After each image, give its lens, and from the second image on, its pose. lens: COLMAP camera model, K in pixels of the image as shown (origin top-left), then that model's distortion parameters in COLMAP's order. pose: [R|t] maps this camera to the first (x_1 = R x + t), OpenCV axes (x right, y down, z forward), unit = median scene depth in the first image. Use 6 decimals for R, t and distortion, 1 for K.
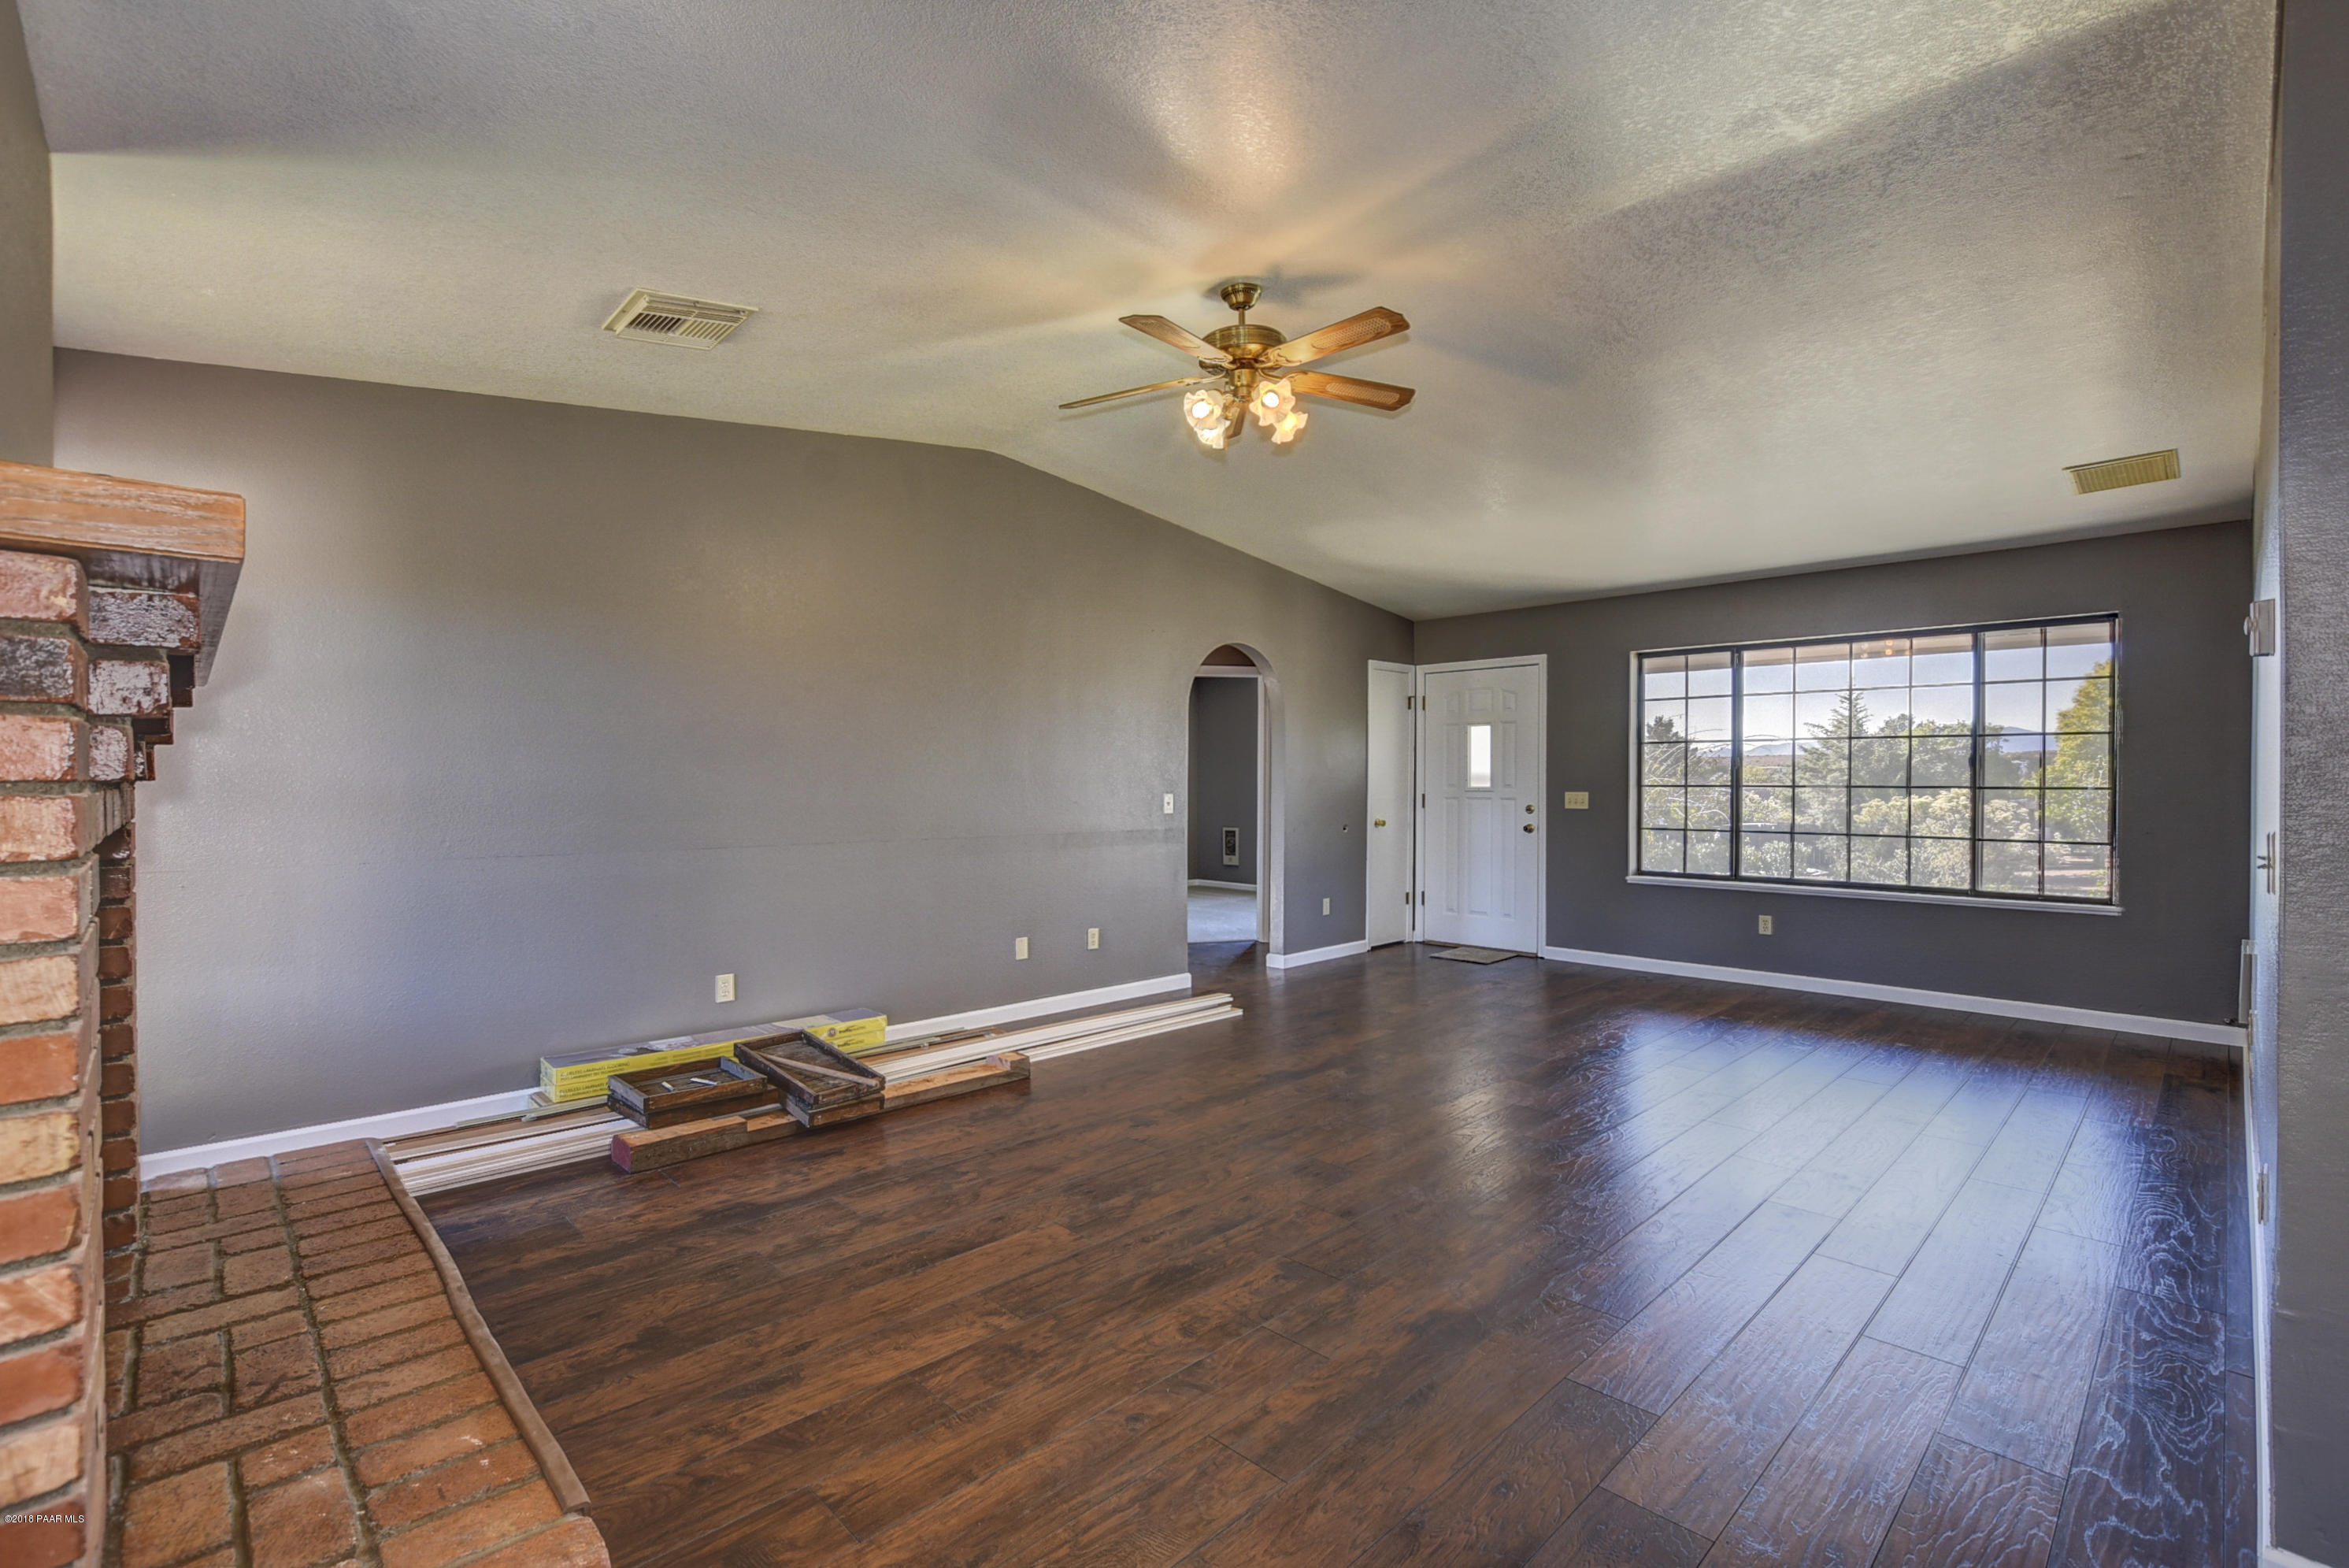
lens RADIAL K [[1071.3, 0, 1200.7], [0, 1071.3, 788.7], [0, 0, 1]] dist [-0.001910, -0.000027]
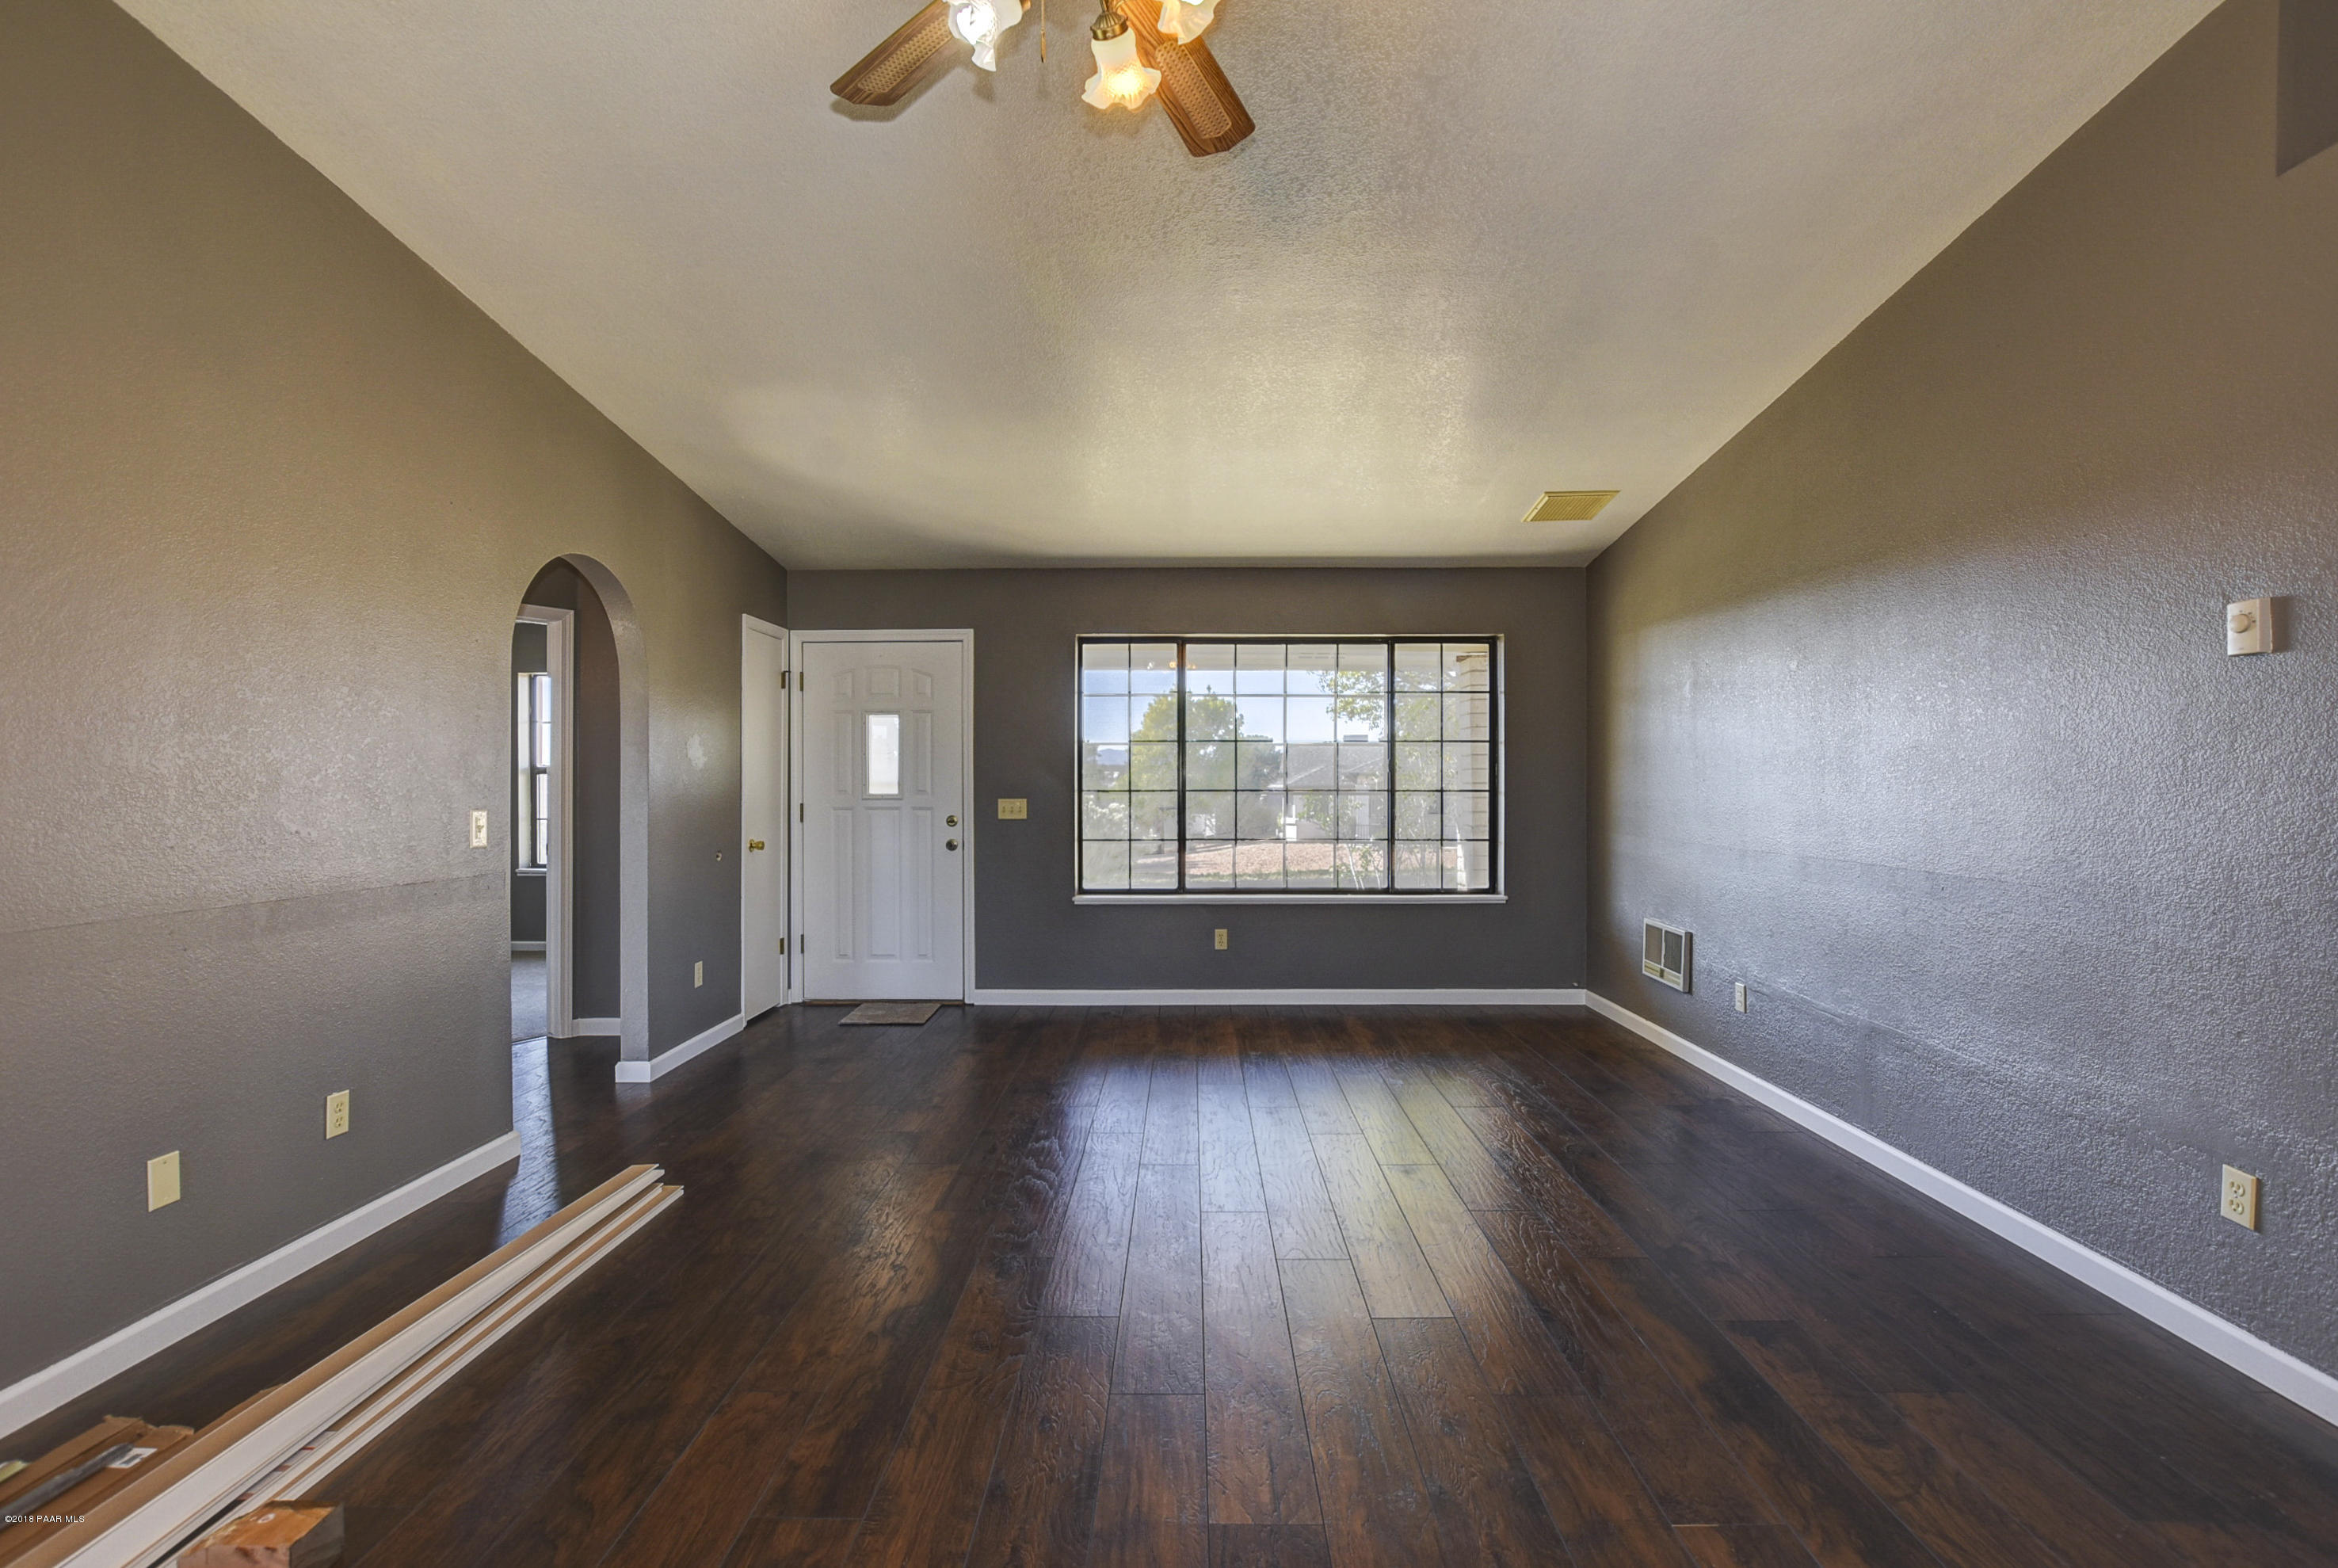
lens RADIAL K [[1060.7, 0, 1164.4], [0, 1060.7, 789.5], [0, 0, 1]] dist [-0.004273, -0.000467]
pose [[0.725506, -0.004791, 0.688199, -0.127592], [0.007846, 0.999968, -0.001310, -0.002226], [-0.688171, 0.006350, 0.725520, 0.321990]]
